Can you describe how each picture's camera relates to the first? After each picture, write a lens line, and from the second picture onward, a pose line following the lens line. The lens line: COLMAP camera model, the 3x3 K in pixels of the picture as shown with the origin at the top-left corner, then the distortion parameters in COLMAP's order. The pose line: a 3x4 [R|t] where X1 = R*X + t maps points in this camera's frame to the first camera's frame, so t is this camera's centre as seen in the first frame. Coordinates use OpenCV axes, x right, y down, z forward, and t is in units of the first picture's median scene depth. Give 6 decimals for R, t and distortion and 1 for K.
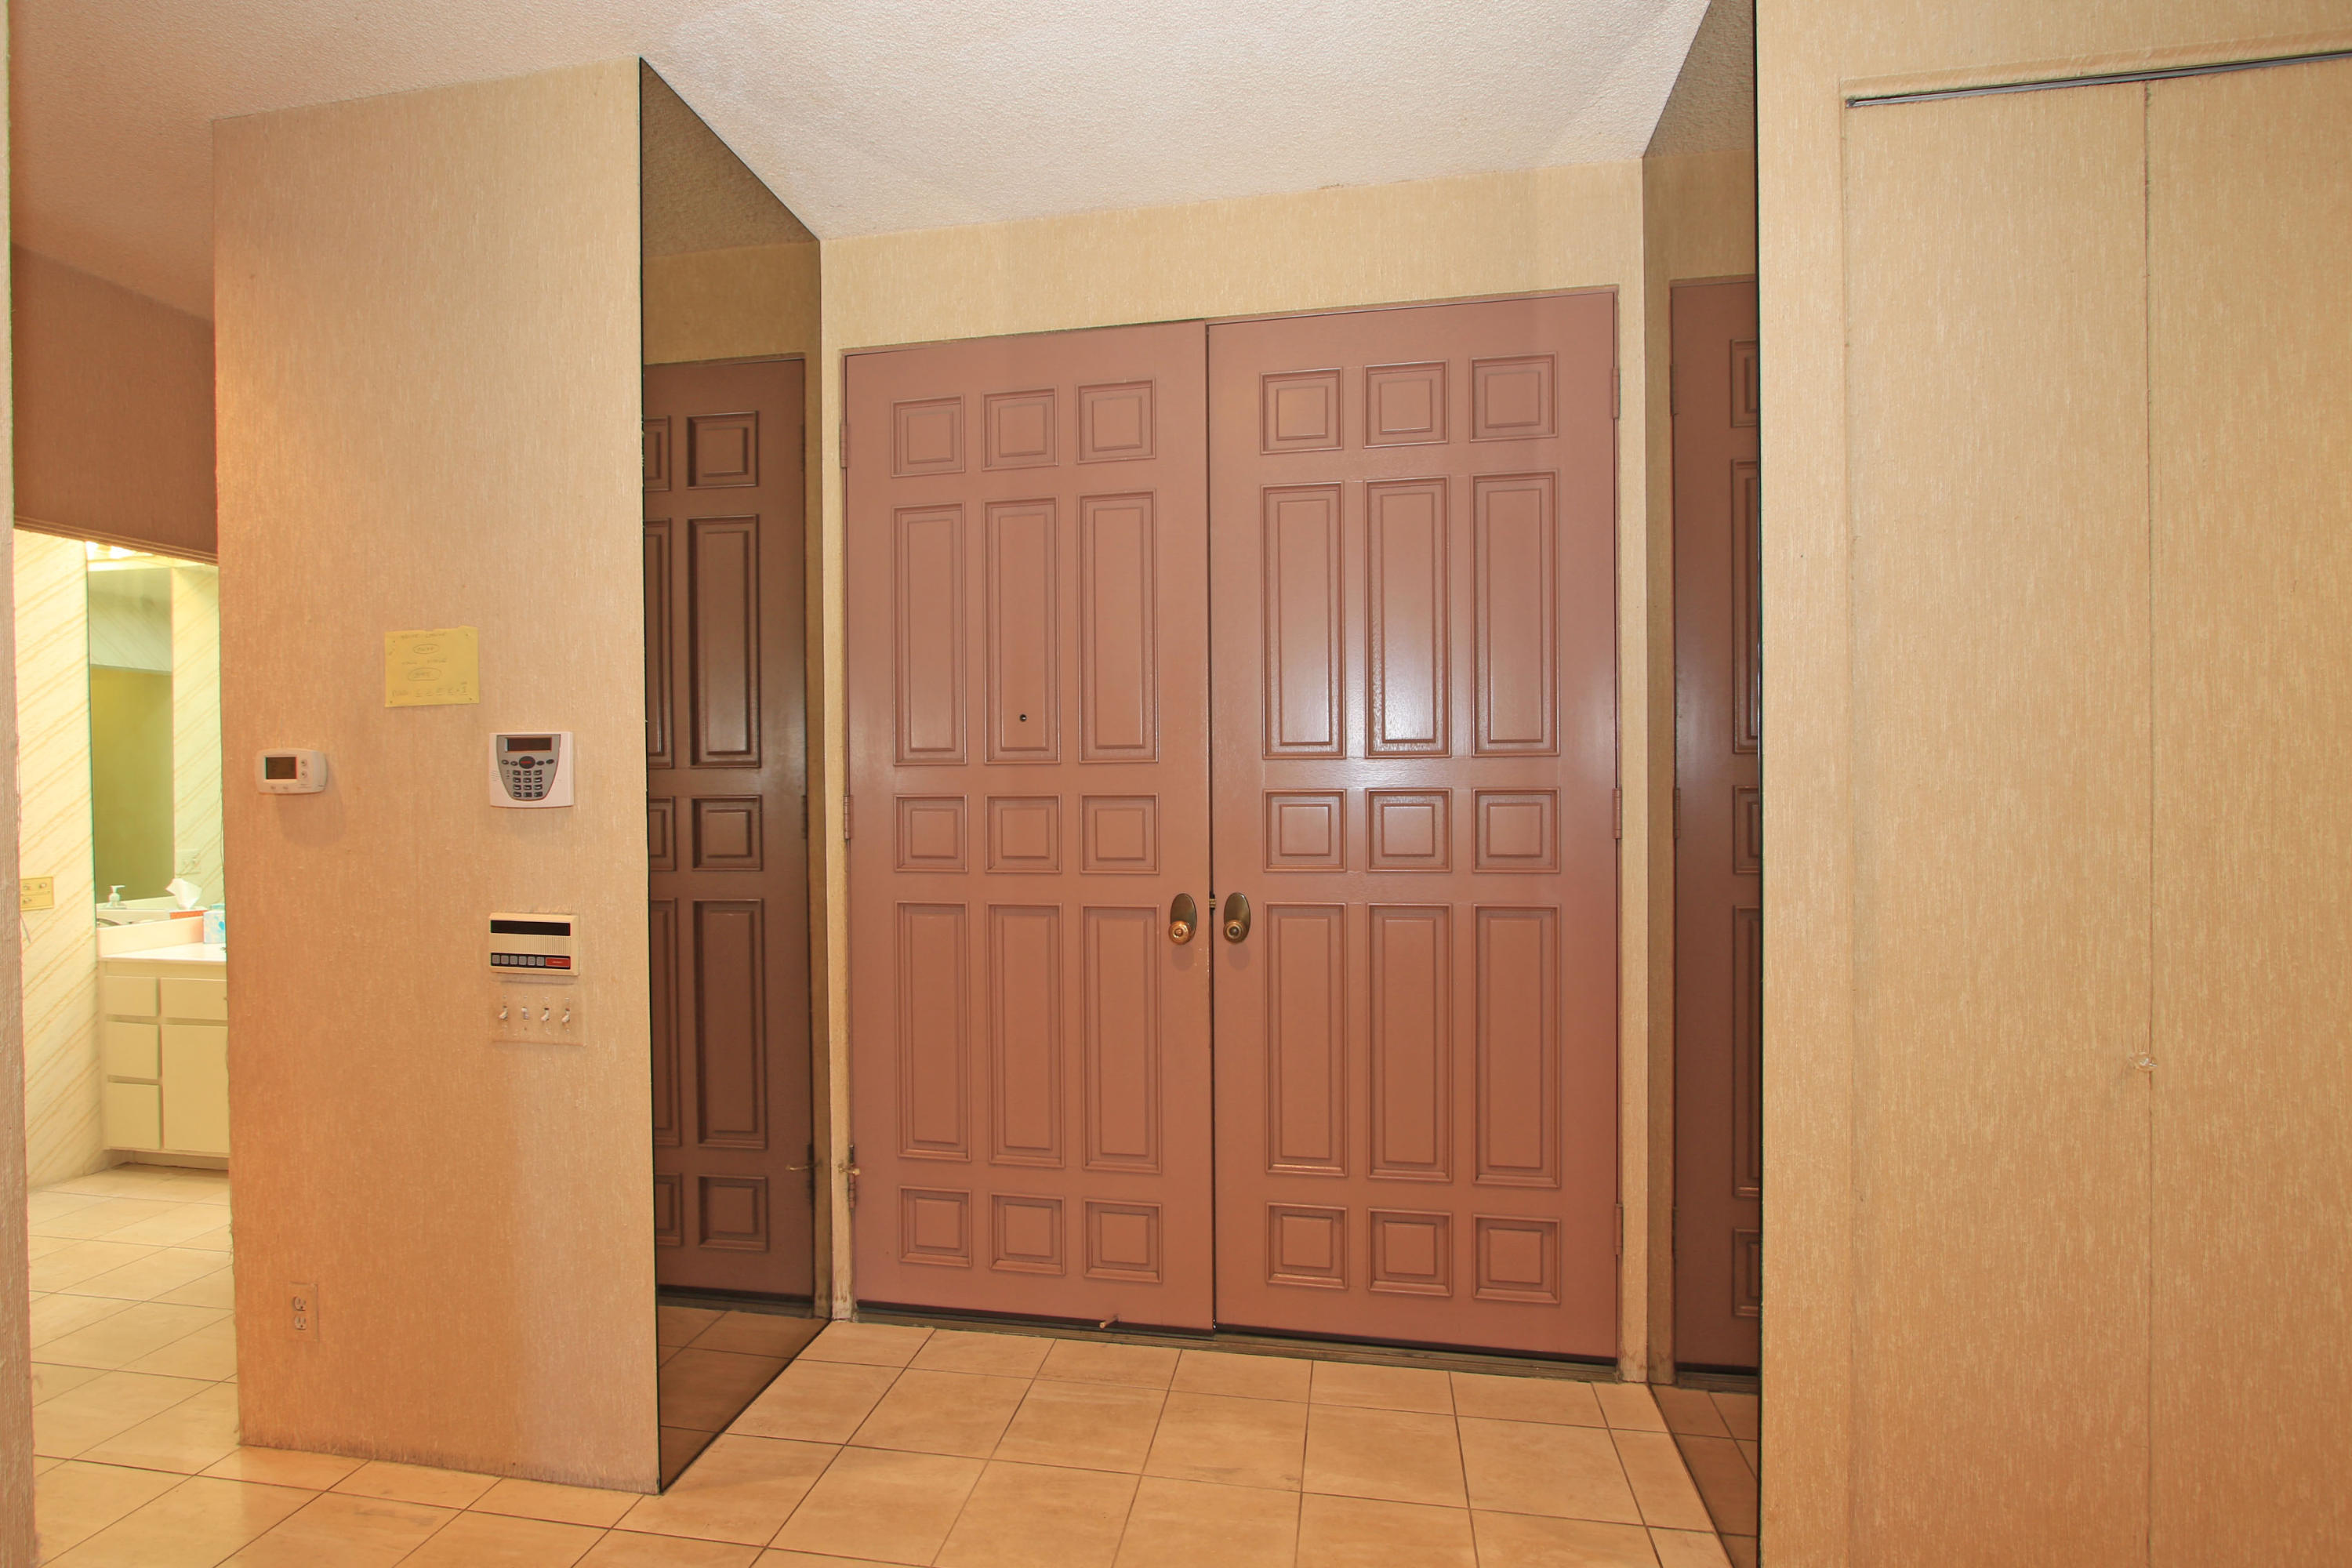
lens RADIAL K [[1139.0, 0, 1169.0], [0, 1139.0, 793.0], [0, 0, 1]] dist [-0.013167, 0.000956]
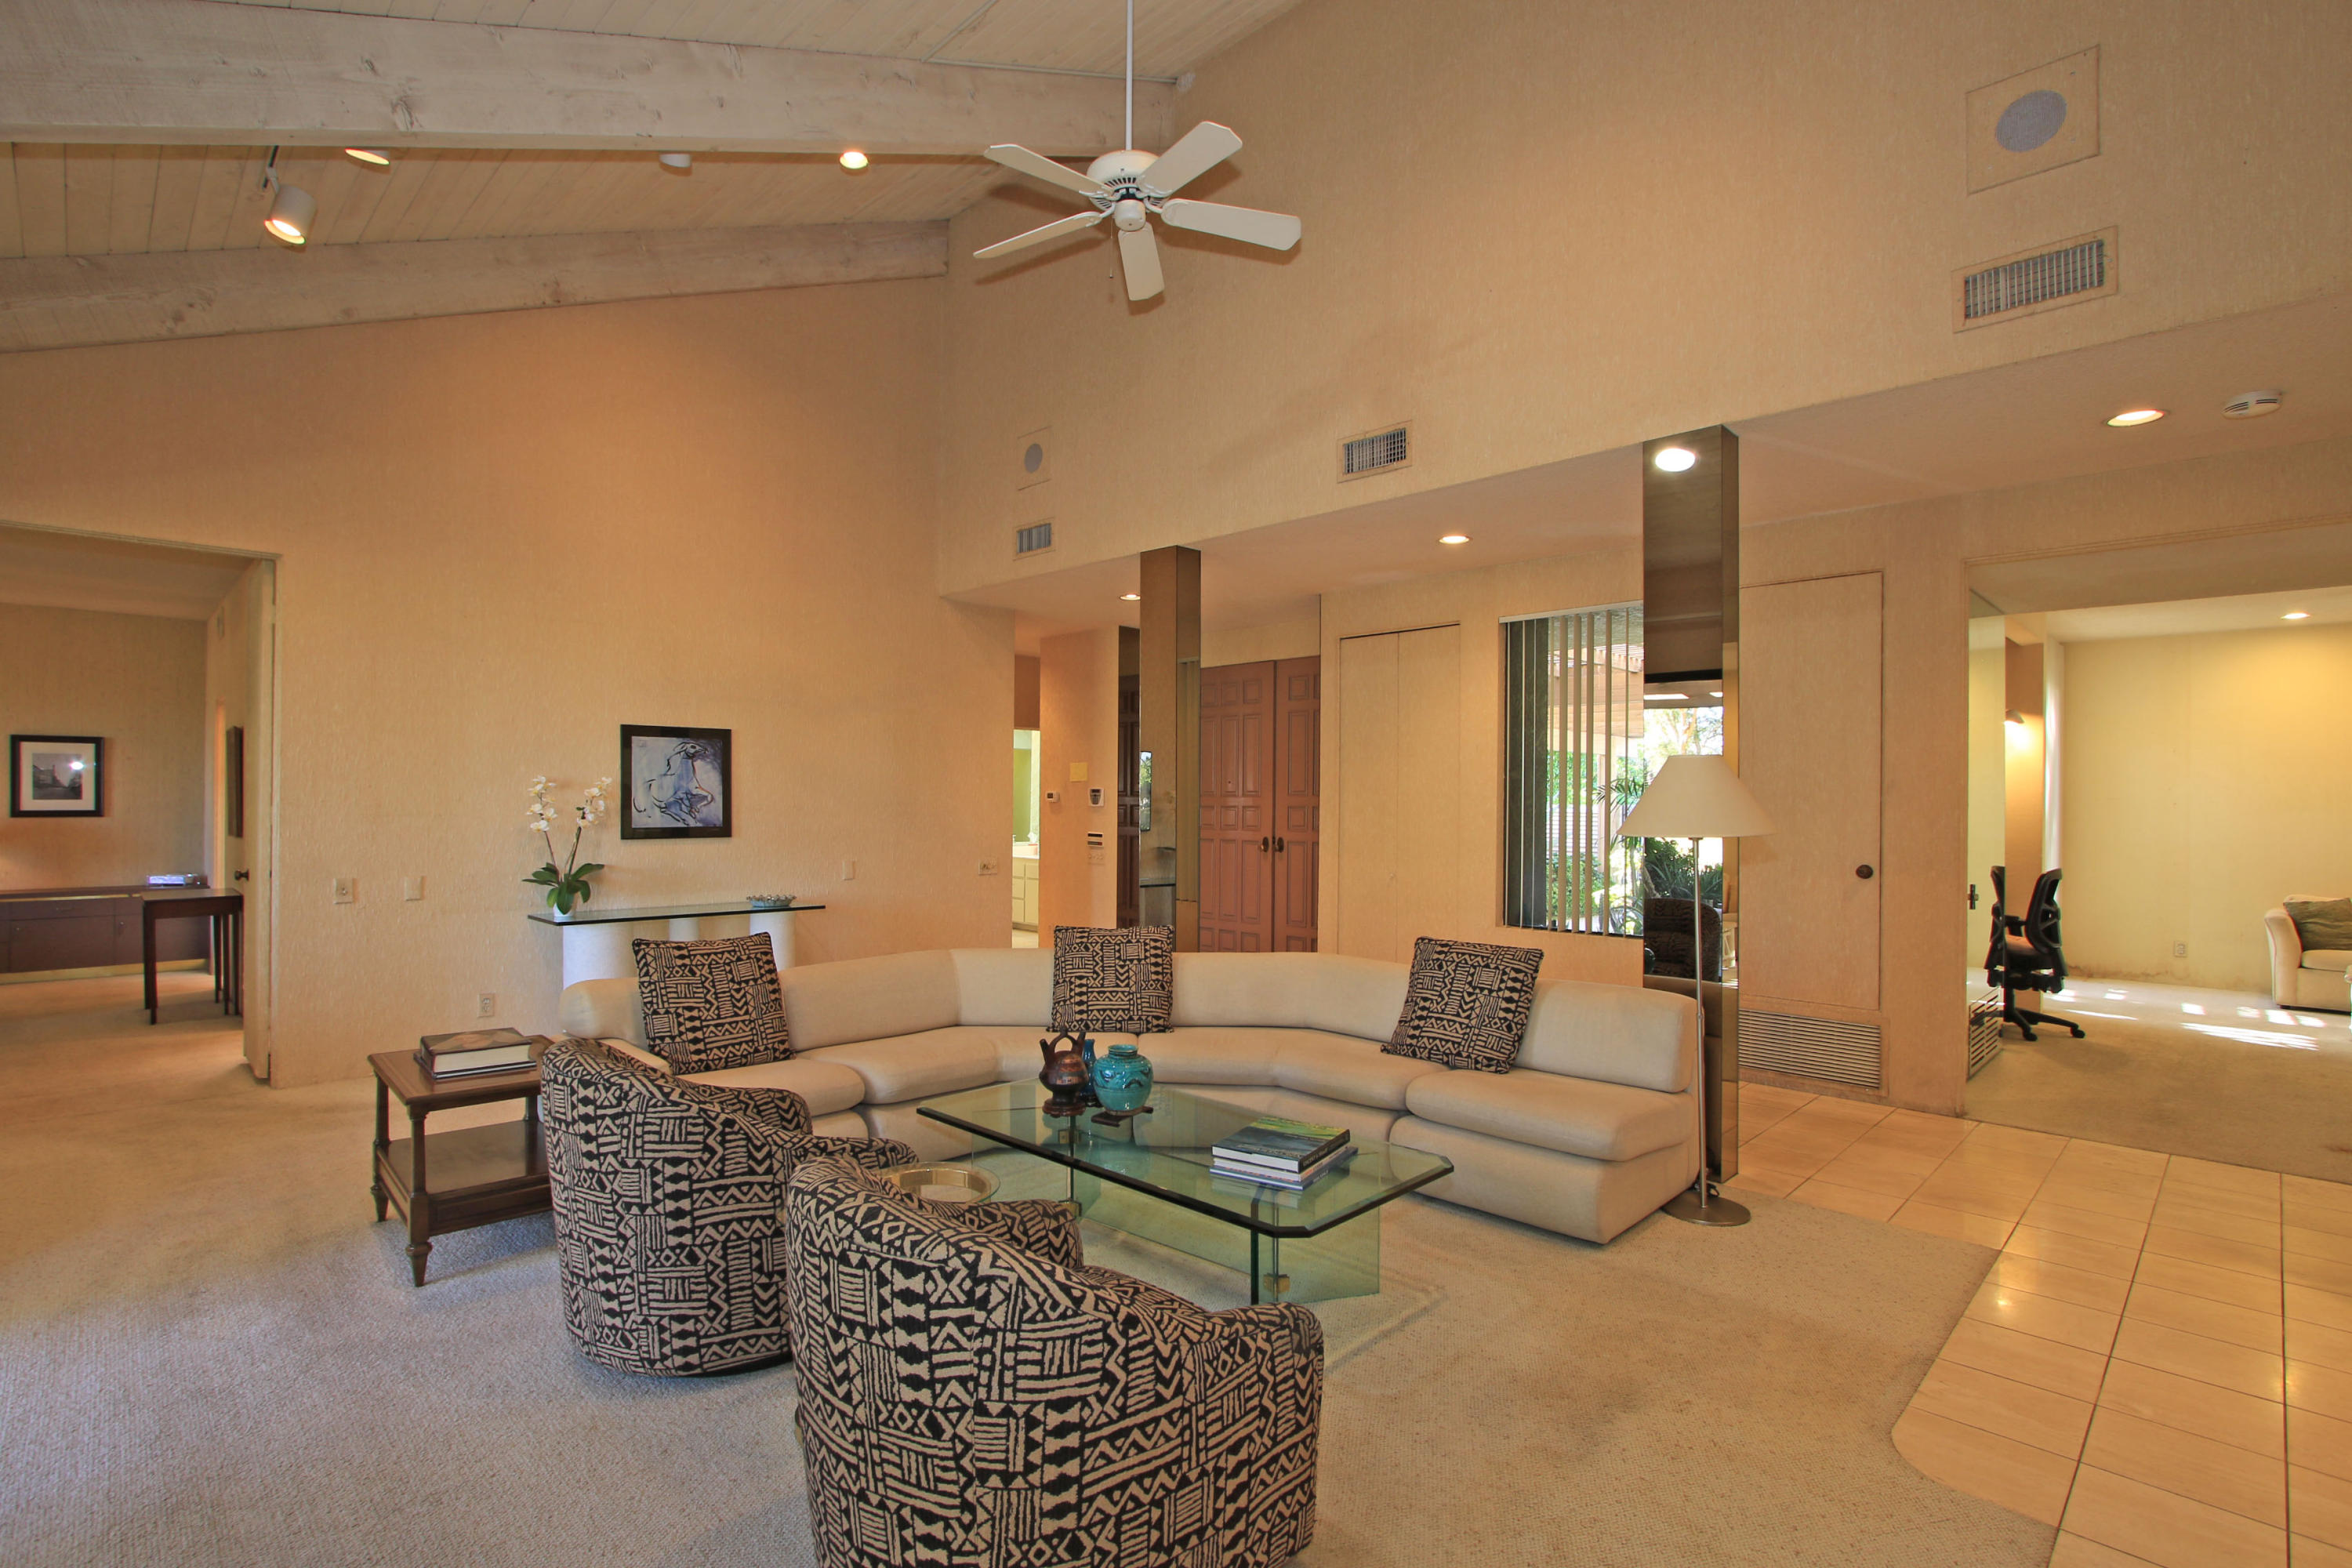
lens RADIAL K [[1139.0, 0, 1176.3], [0, 1139.0, 794.2], [0, 0, 1]] dist [-0.013167, 0.000956]
pose [[0.828984, 0.009930, -0.559184, 1.824229], [-0.021067, 0.999687, -0.013478, 0.016401], [0.558876, 0.022954, 0.828934, -2.076169]]
